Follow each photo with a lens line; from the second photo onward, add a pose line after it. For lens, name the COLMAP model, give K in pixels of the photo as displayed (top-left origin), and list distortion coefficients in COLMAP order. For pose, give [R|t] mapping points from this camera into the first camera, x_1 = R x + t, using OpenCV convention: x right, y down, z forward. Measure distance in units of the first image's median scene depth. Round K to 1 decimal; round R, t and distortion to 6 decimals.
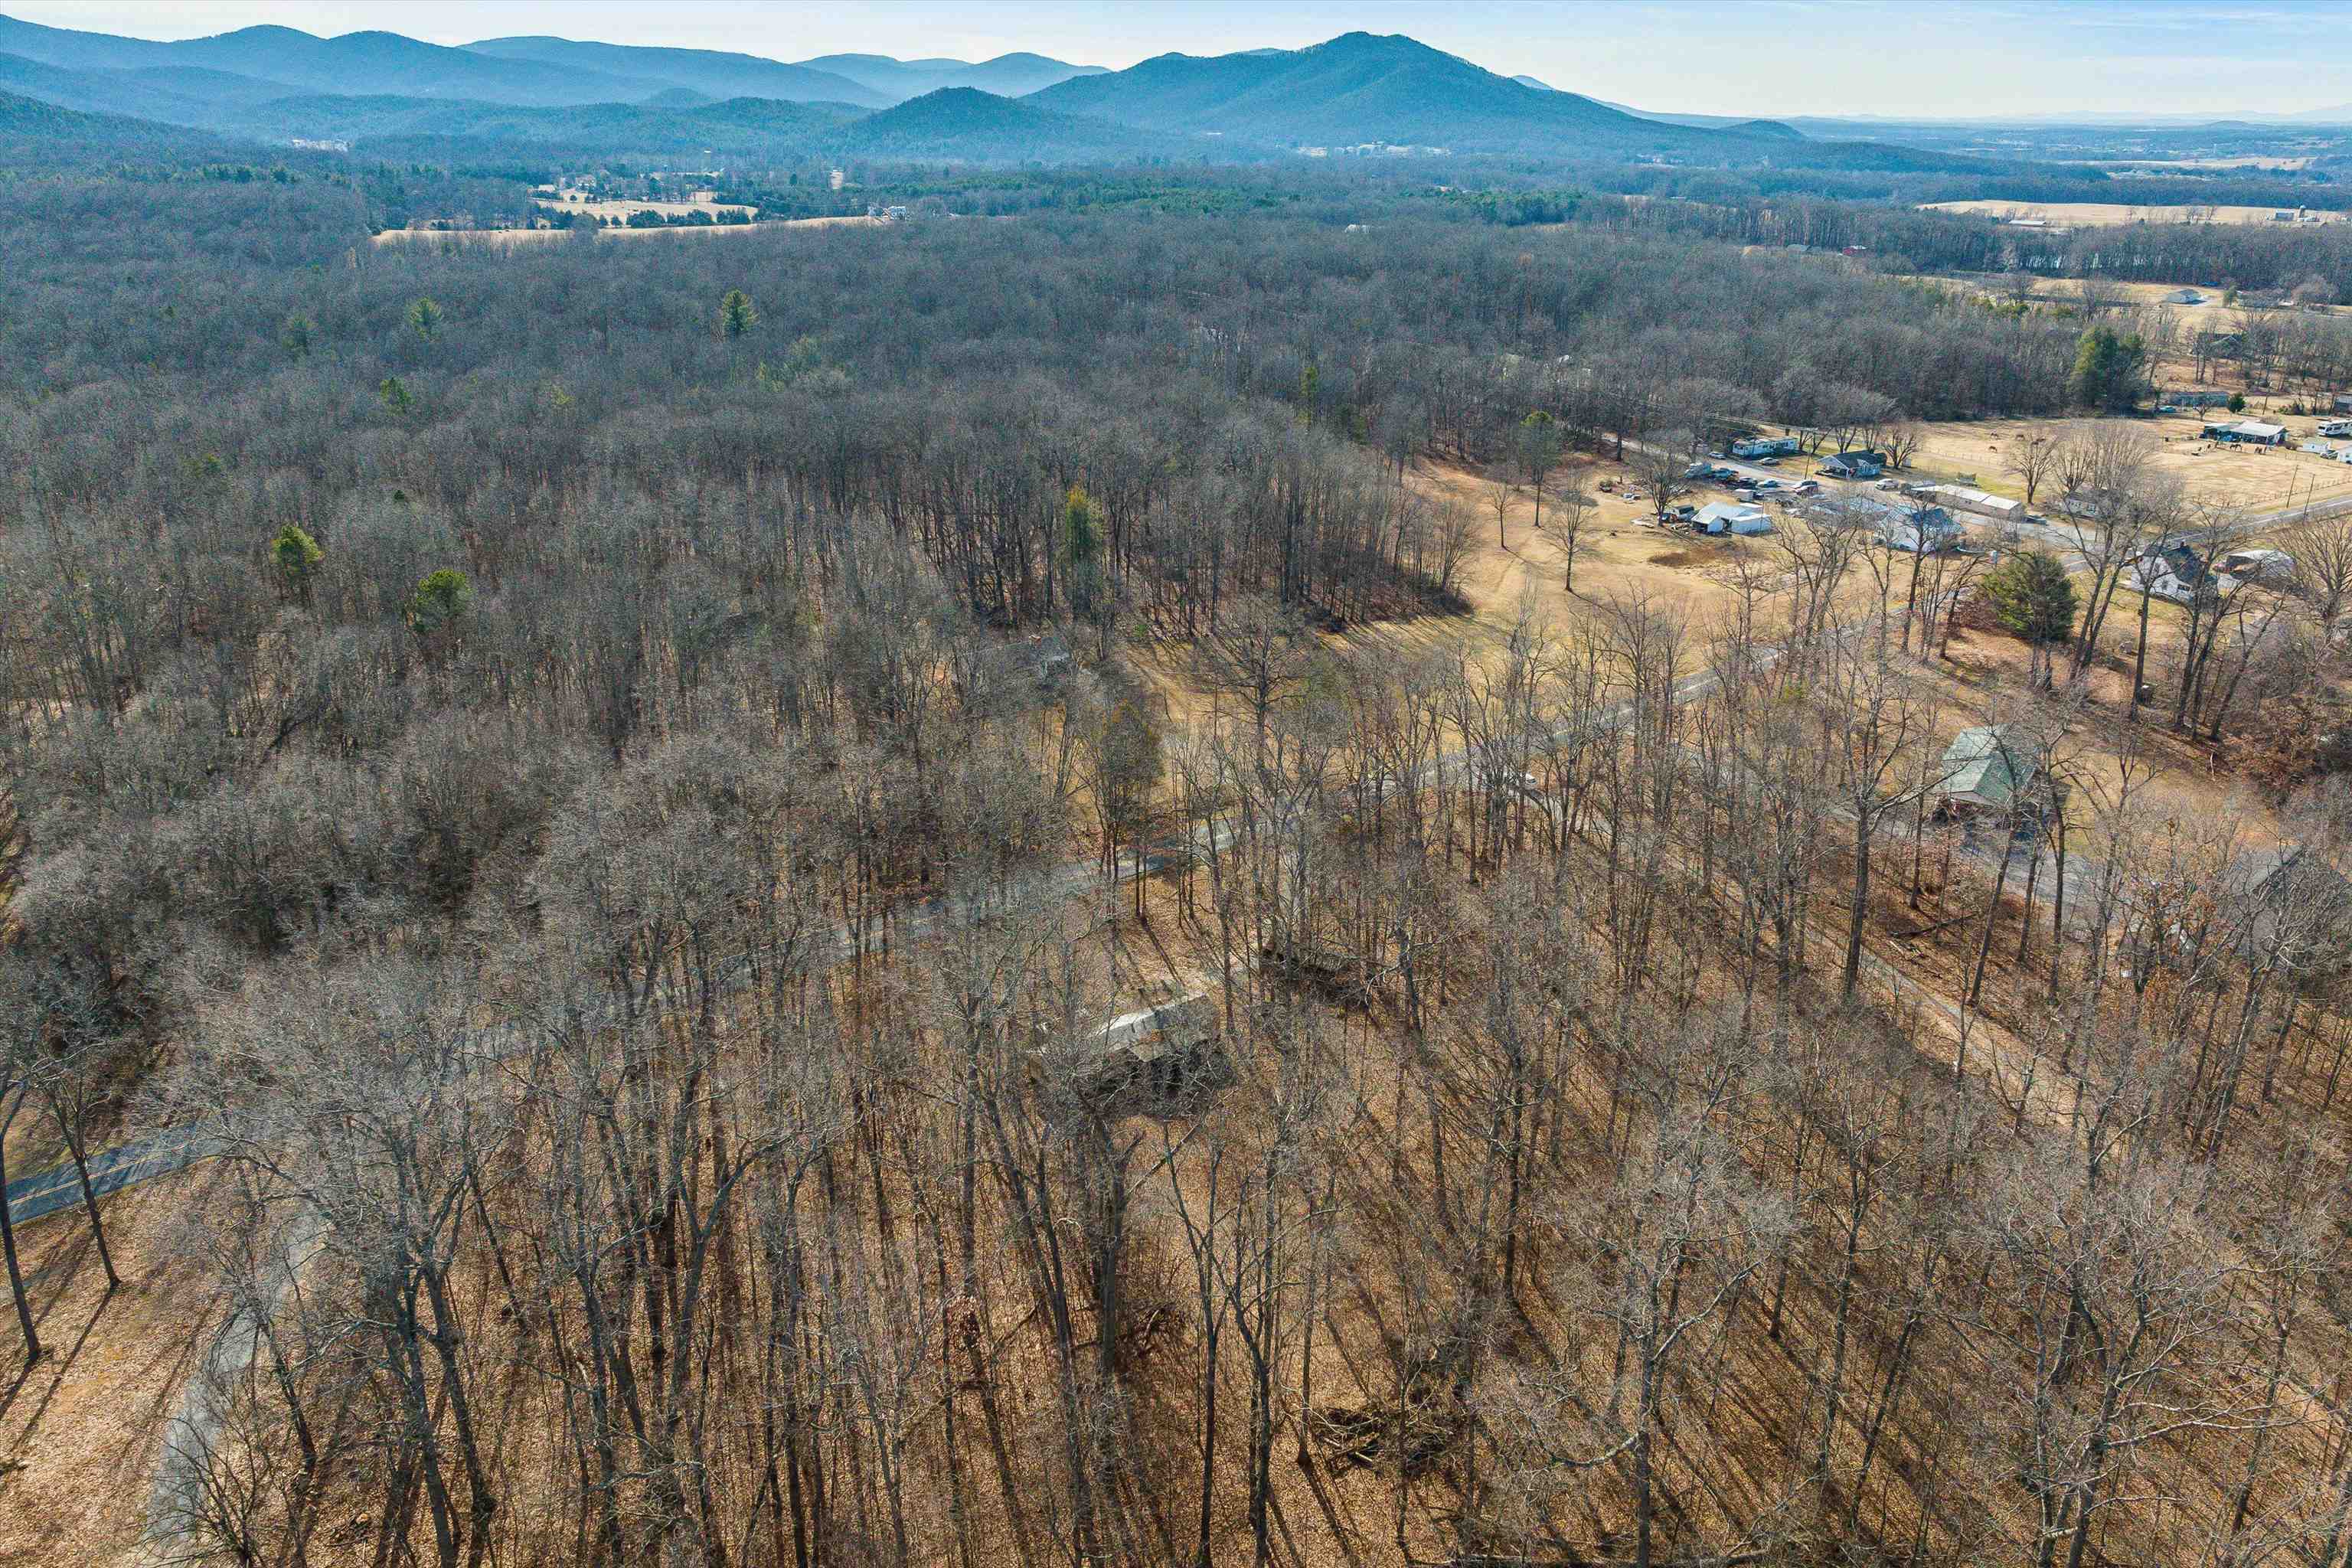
lens RADIAL K [[1603.4, 0, 1176.0], [0, 1603.4, 784.0], [0, 0, 1]] dist [-0.063021, 0.041451]
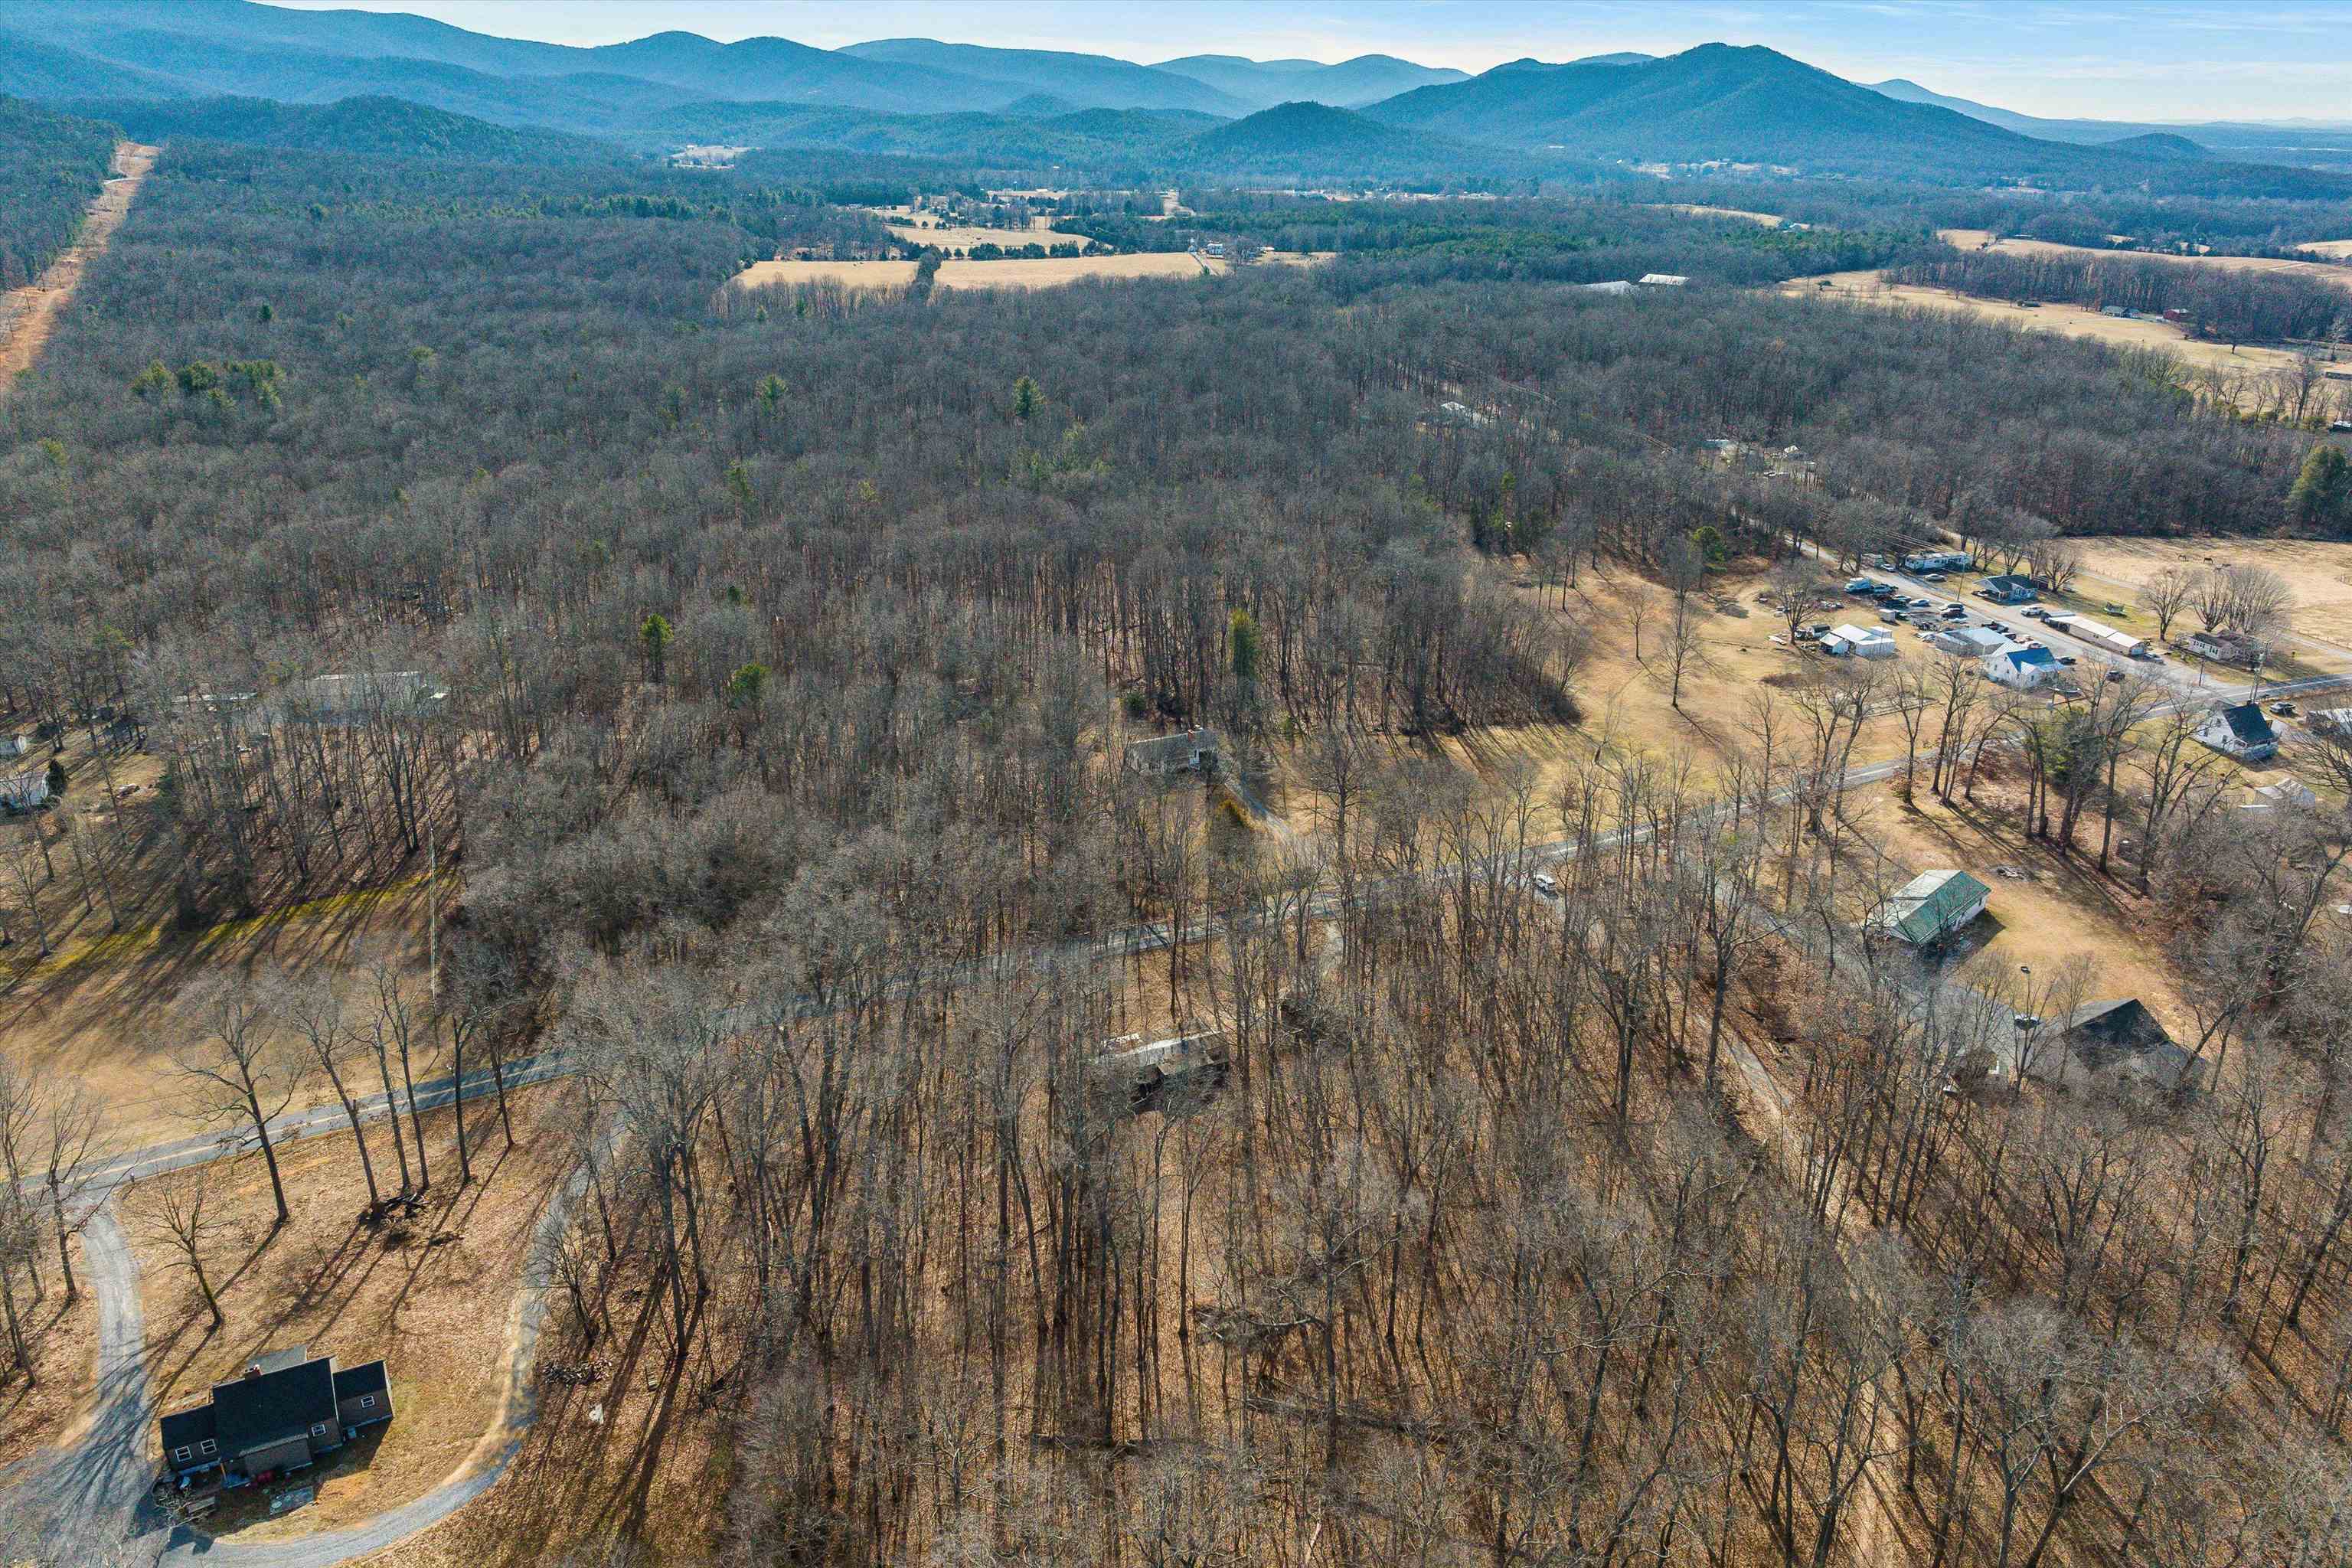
lens RADIAL K [[1546.1, 0, 1176.0], [0, 1546.1, 784.0], [0, 0, 1]] dist [-0.019639, -0.003380]
pose [[0.981507, 0.072410, -0.177201, 0.098449], [-0.073502, 0.997295, 0.000404, -0.040722], [0.176751, 0.012628, 0.984175, -0.173495]]
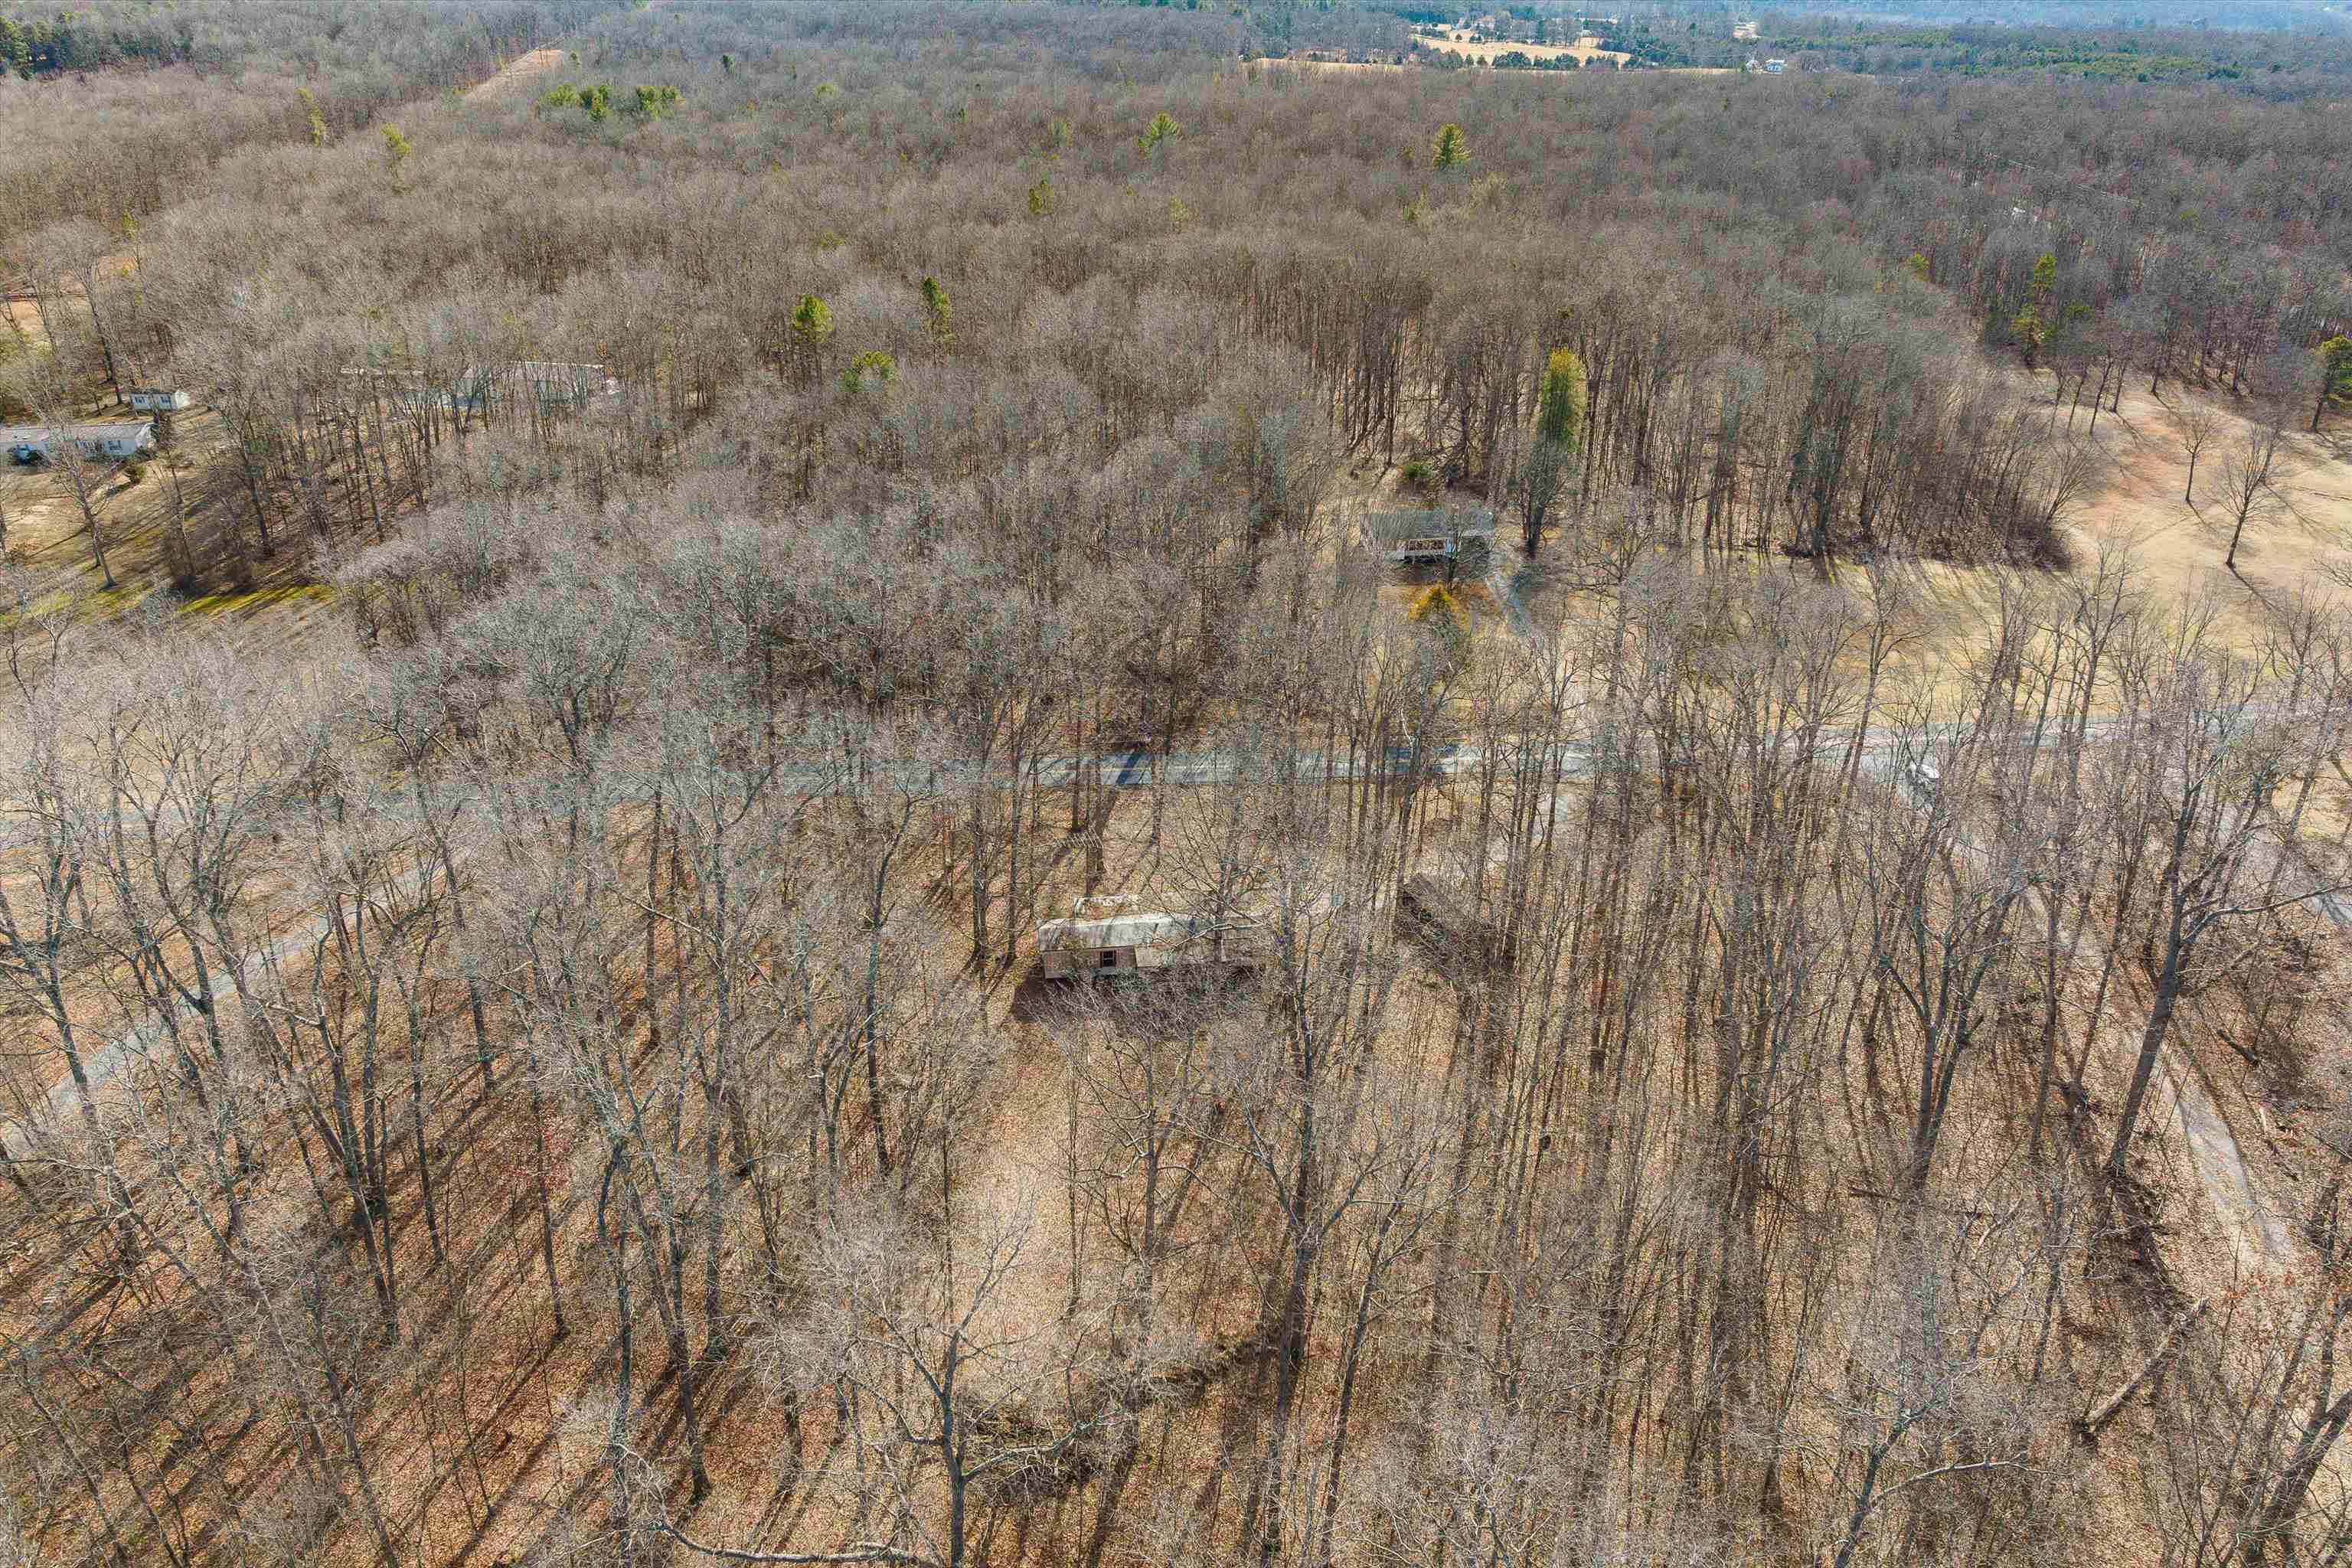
lens RADIAL K [[1603.4, 0, 1176.0], [0, 1603.4, 784.0], [0, 0, 1]] dist [-0.063021, 0.041451]
pose [[0.873335, 0.226931, -0.431033, 0.160730], [-0.190351, 0.973487, 0.126843, -0.018776], [0.448389, -0.028729, 0.893377, 0.094631]]
